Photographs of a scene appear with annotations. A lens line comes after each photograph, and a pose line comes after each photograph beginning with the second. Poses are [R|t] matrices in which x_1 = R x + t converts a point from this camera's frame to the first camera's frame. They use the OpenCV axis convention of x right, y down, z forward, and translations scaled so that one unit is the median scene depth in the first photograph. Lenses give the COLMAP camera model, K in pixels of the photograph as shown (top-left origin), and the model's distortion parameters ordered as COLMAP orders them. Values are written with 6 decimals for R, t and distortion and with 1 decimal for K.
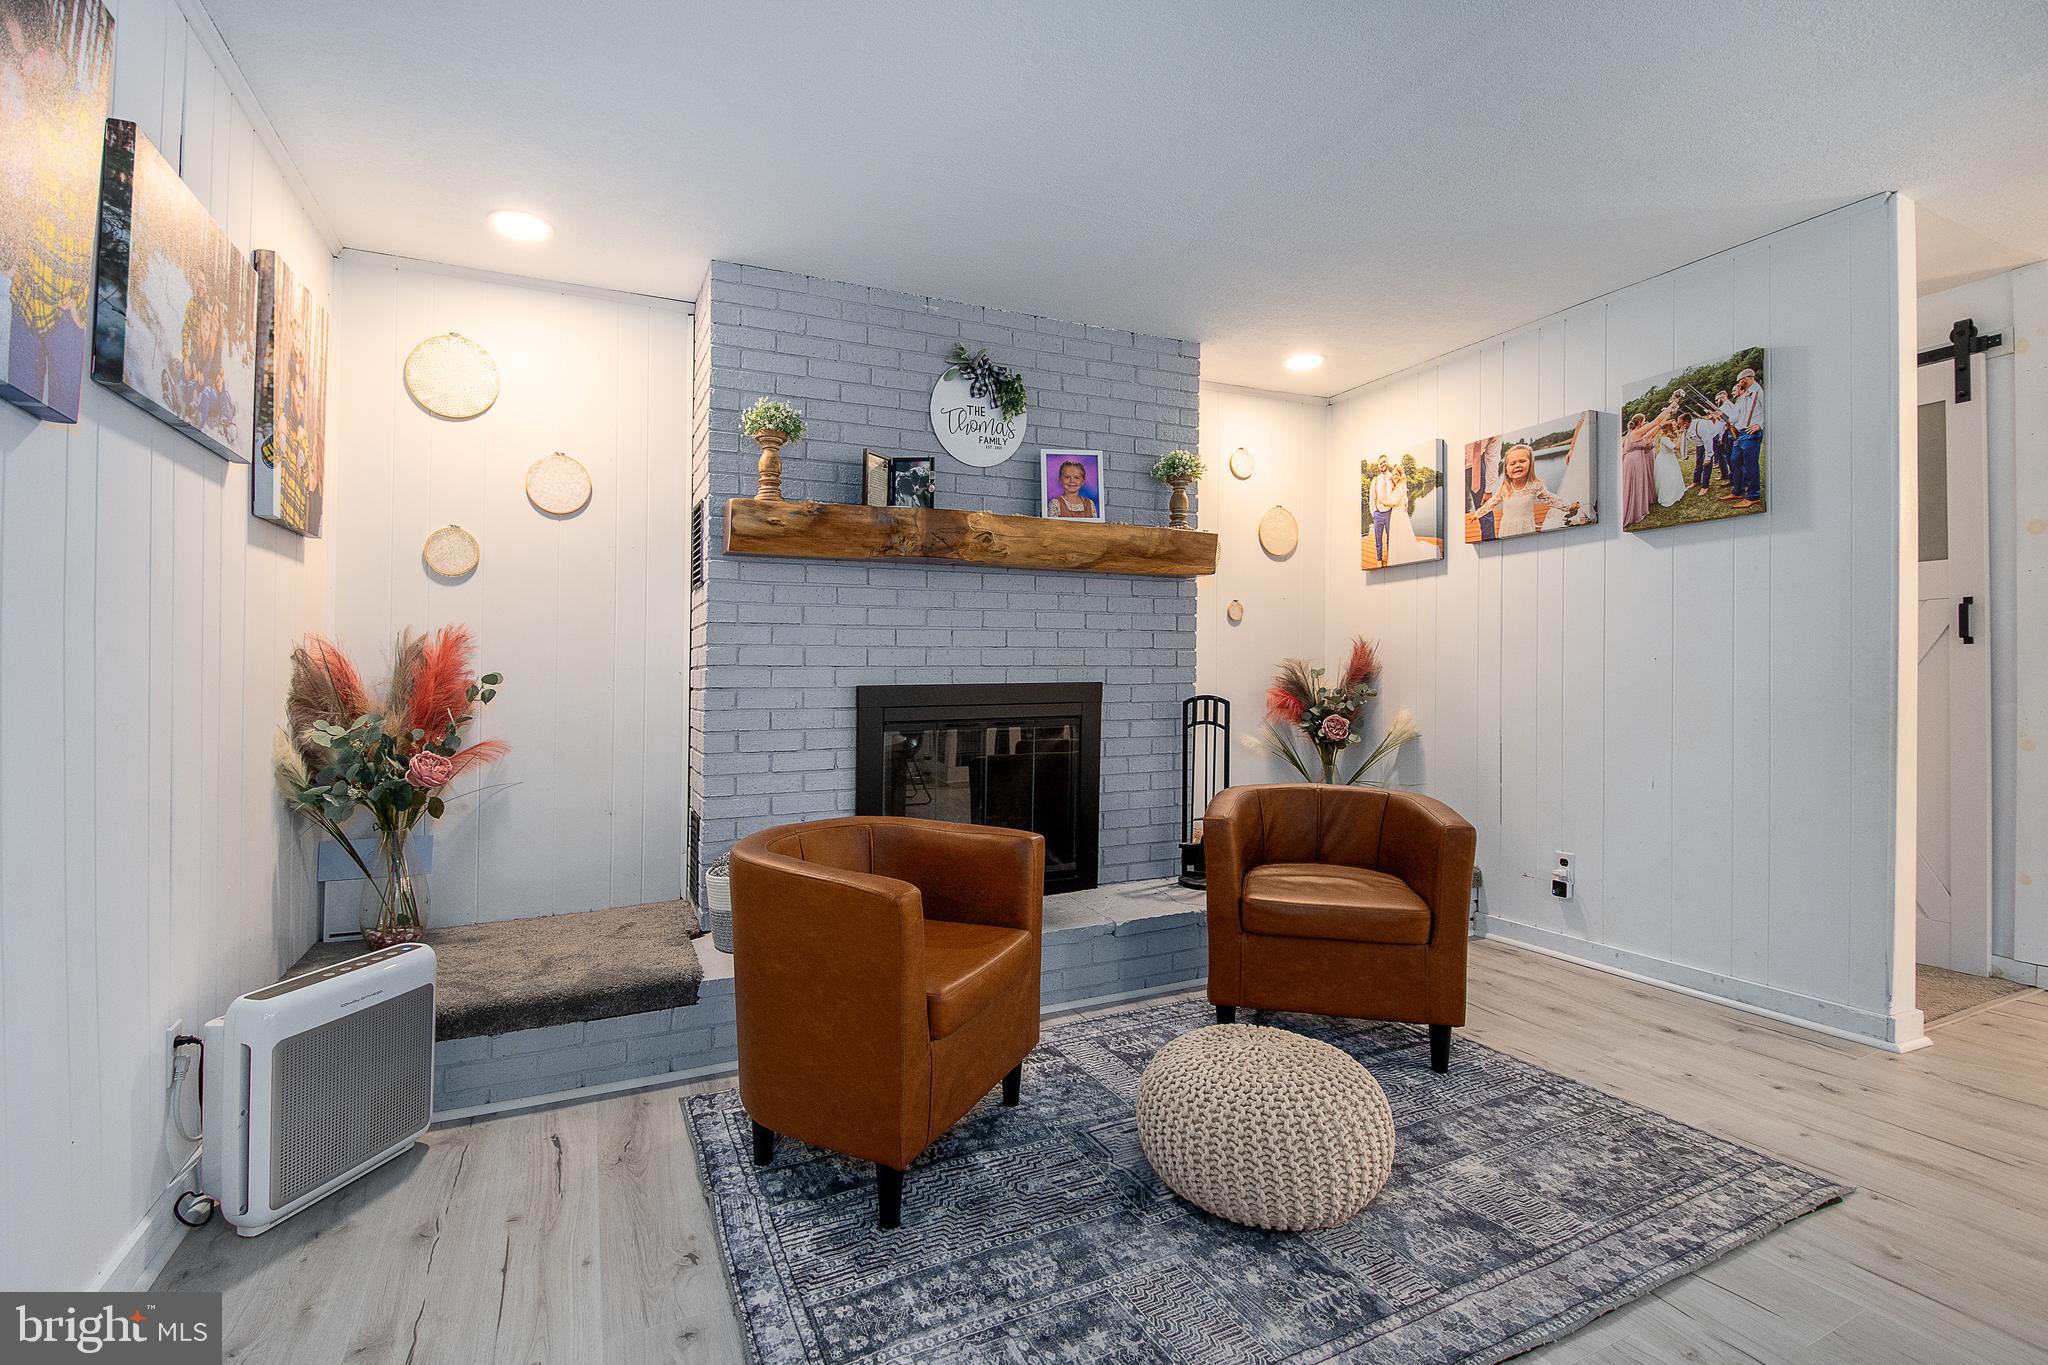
lens RADIAL K [[918.3, 0, 1038.1], [0, 918.3, 683.3], [0, 0, 1]] dist [0.008284, -0.010366]
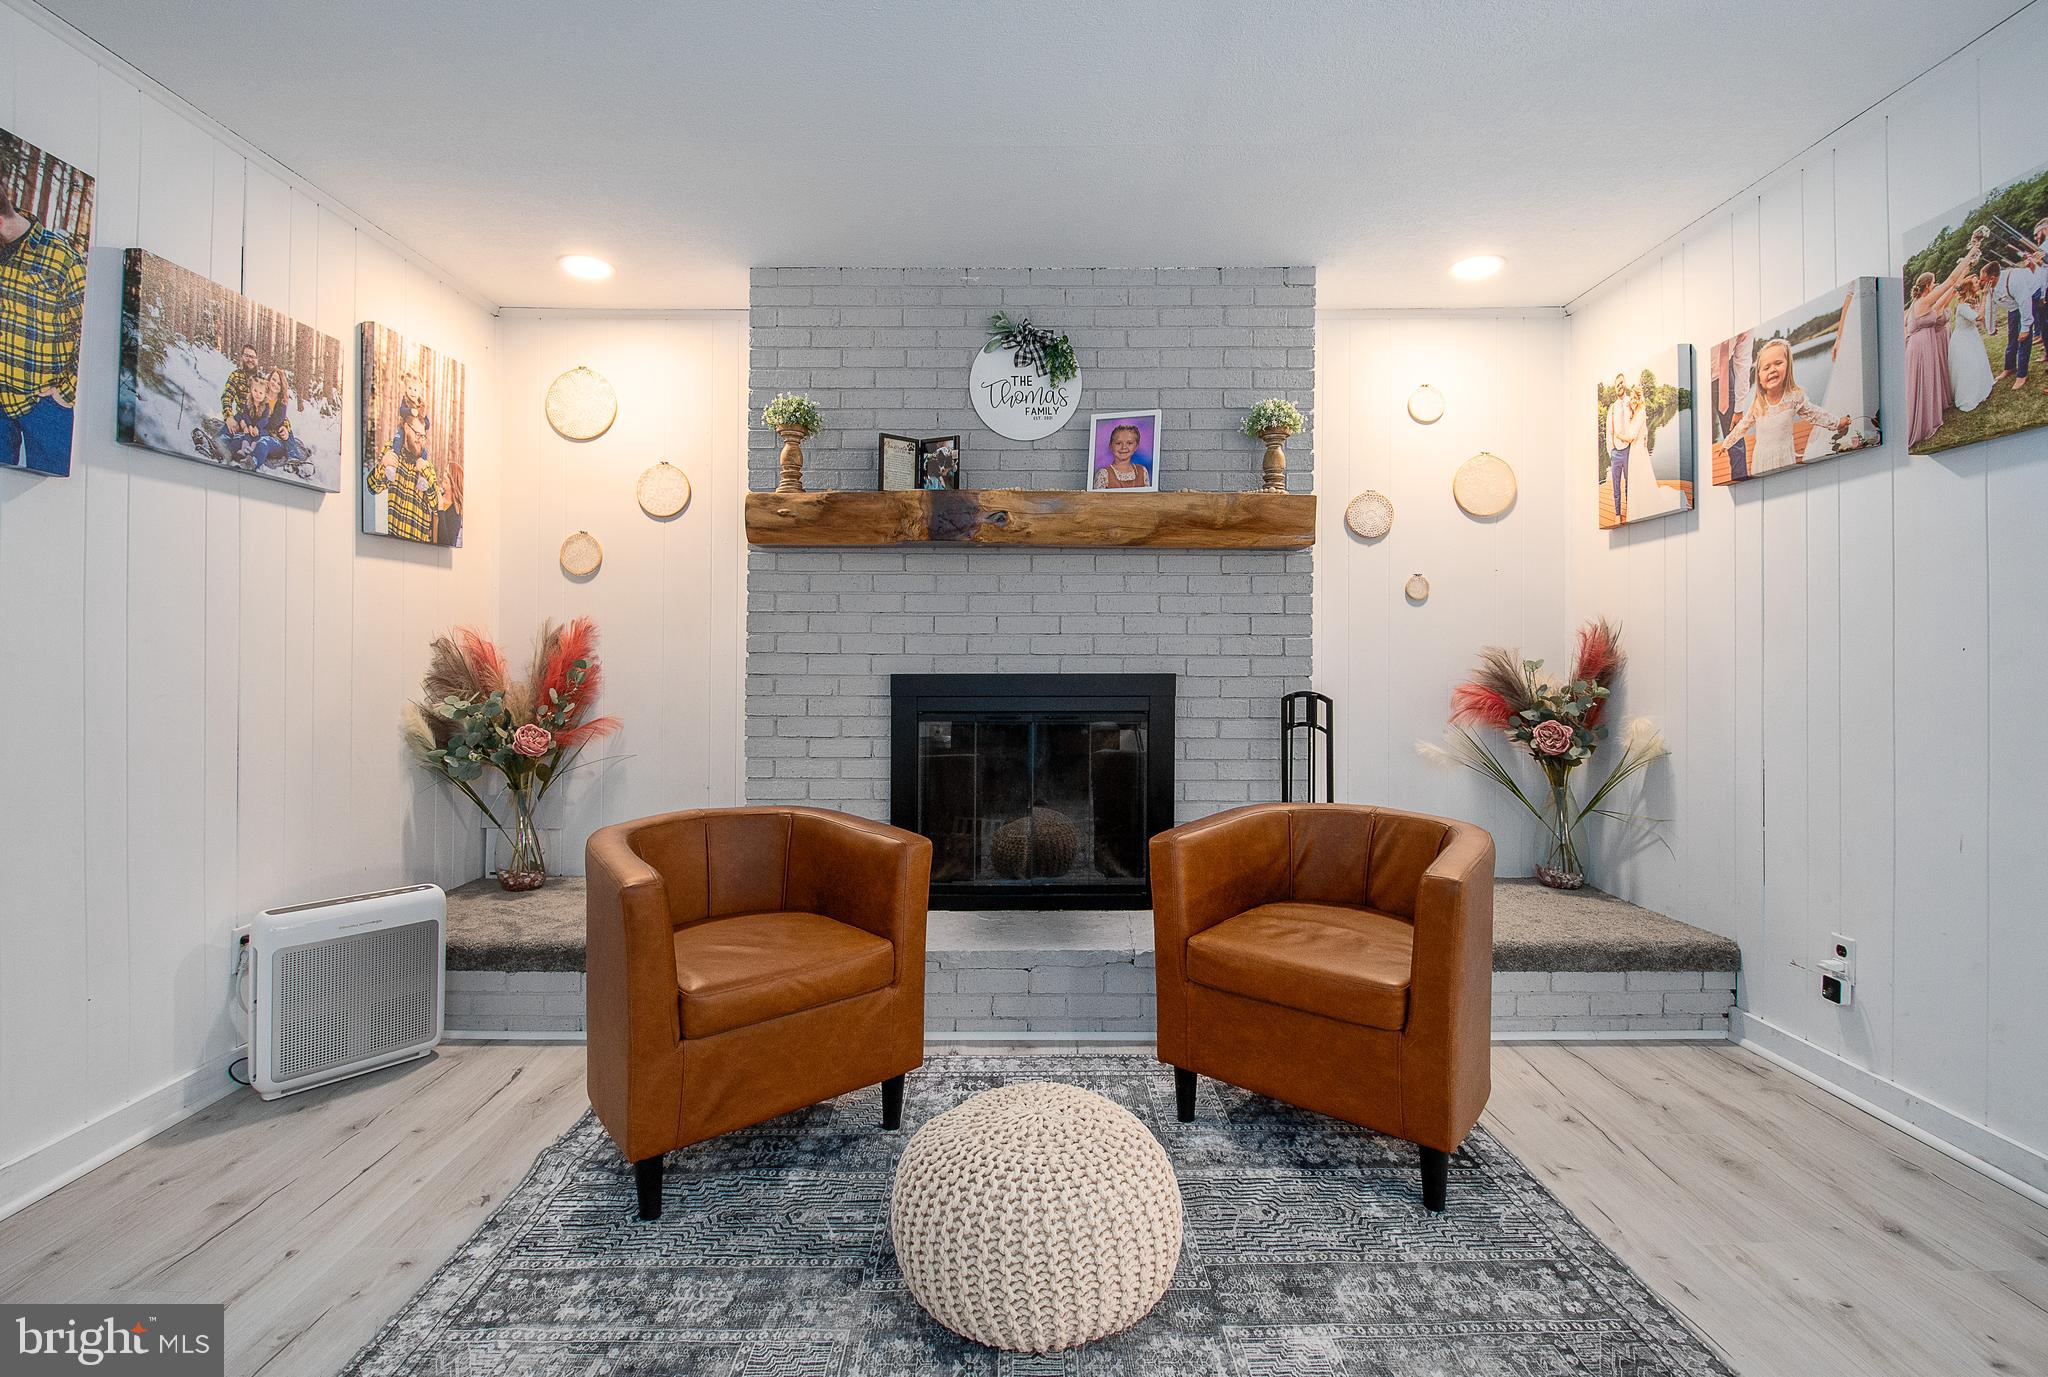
lens RADIAL K [[963.8, 0, 1051.8], [0, 963.8, 660.7], [0, 0, 1]] dist [0.003927, -0.011104]
pose [[0.907865, 0.008655, -0.419173, 0.401270], [-0.012149, 0.999910, -0.005665, -0.007907], [0.419086, 0.010236, 0.907889, 0.137926]]
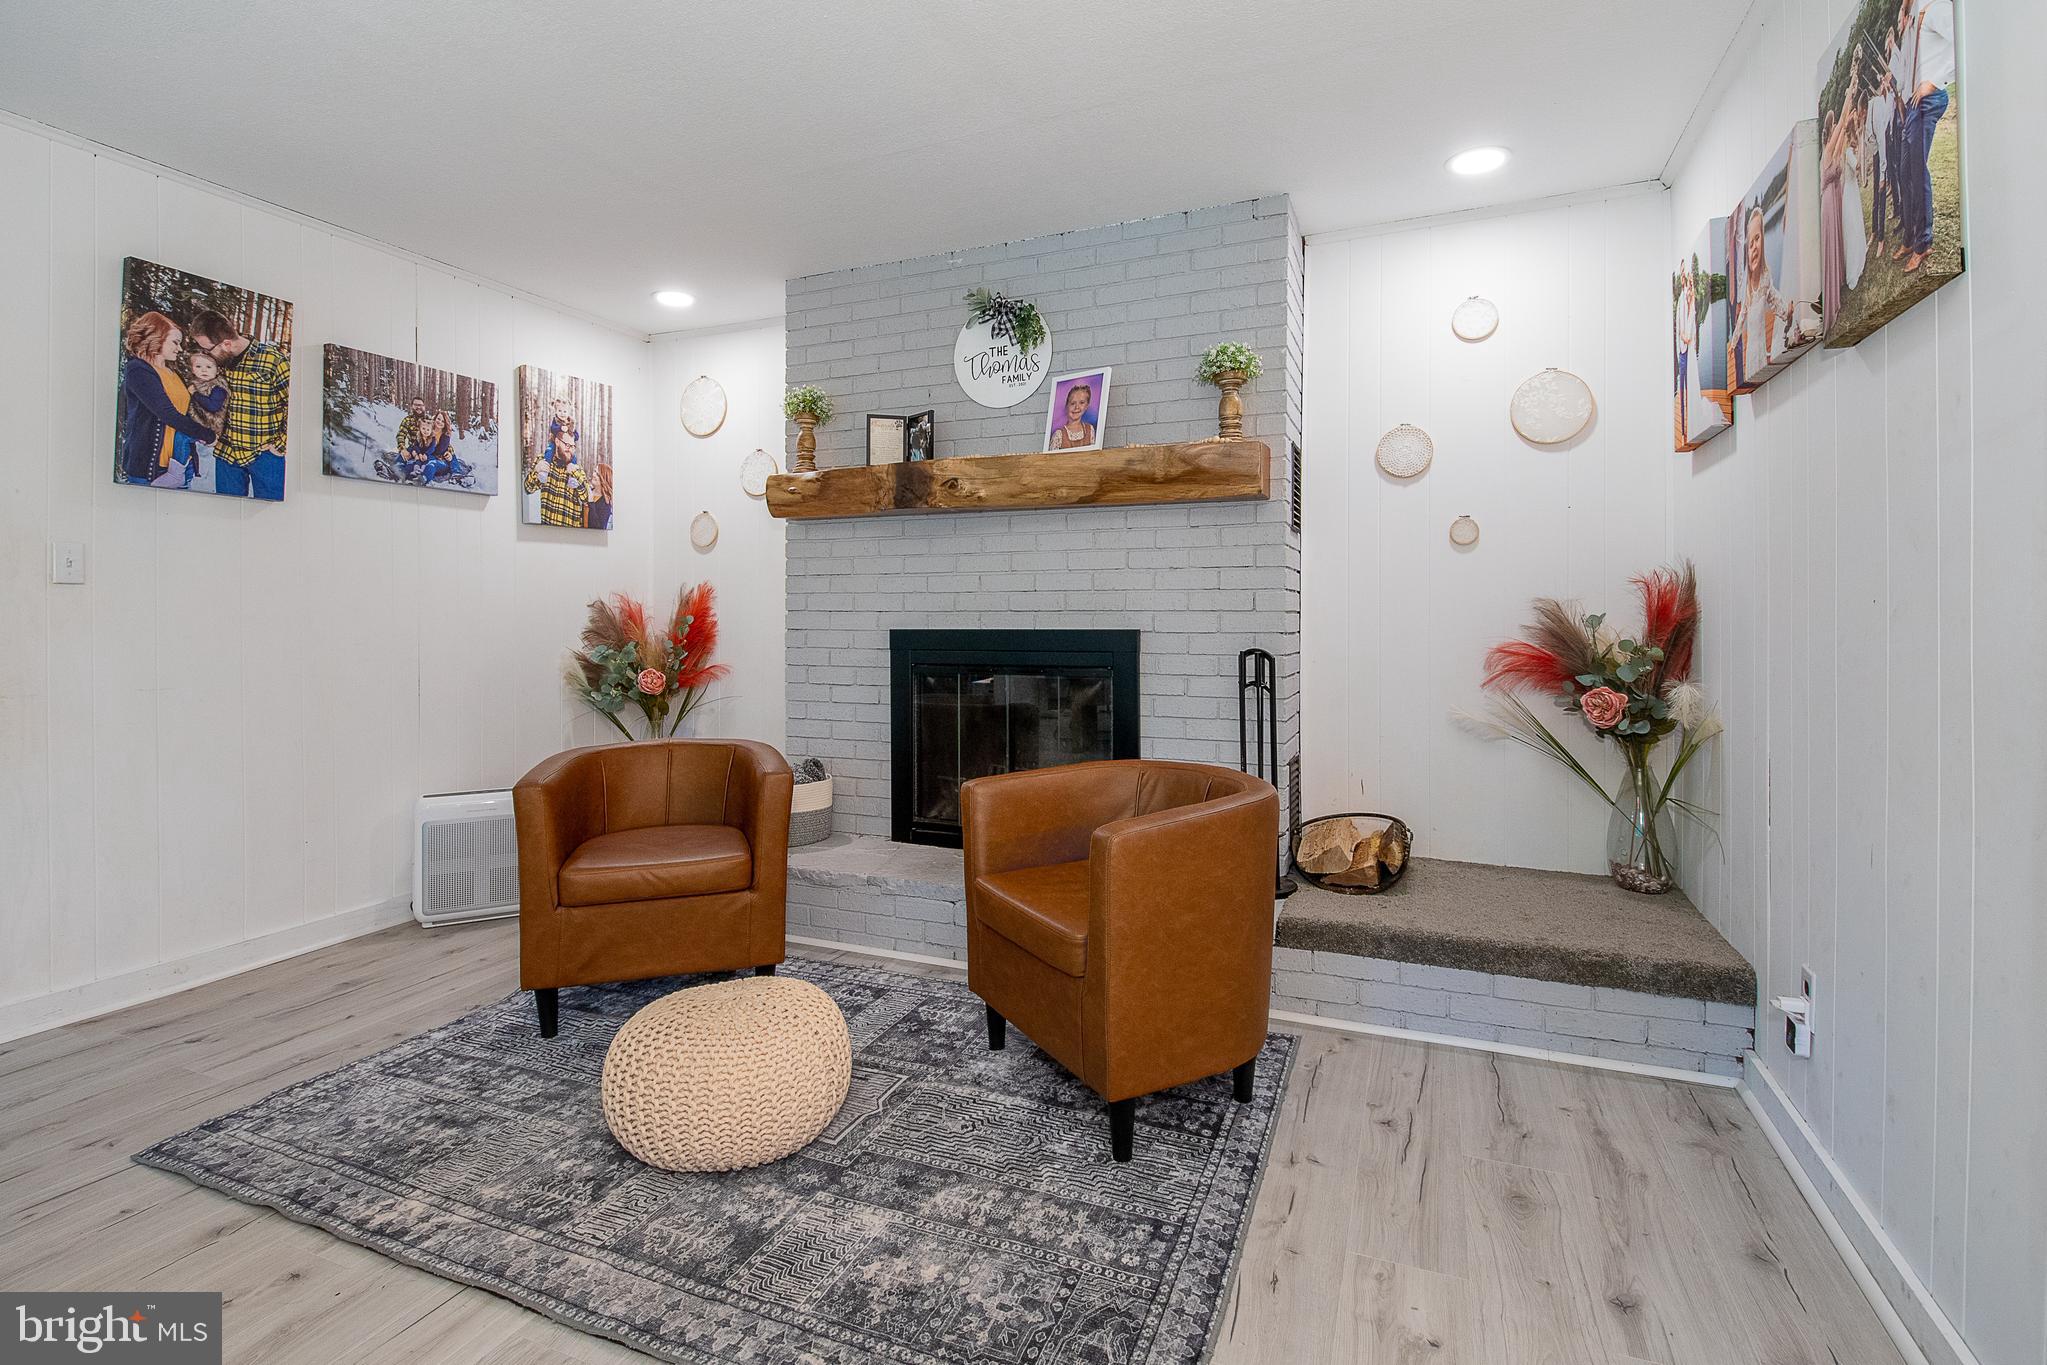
lens RADIAL K [[1022.0, 0, 1035.3], [0, 1022.0, 624.7], [0, 0, 1]] dist [0.004003, -0.009507]
pose [[0.657022, 0.013282, -0.753754, 0.846229], [-0.009160, 0.999912, 0.009636, -0.016347], [0.753816, 0.000573, 0.657086, 0.335732]]
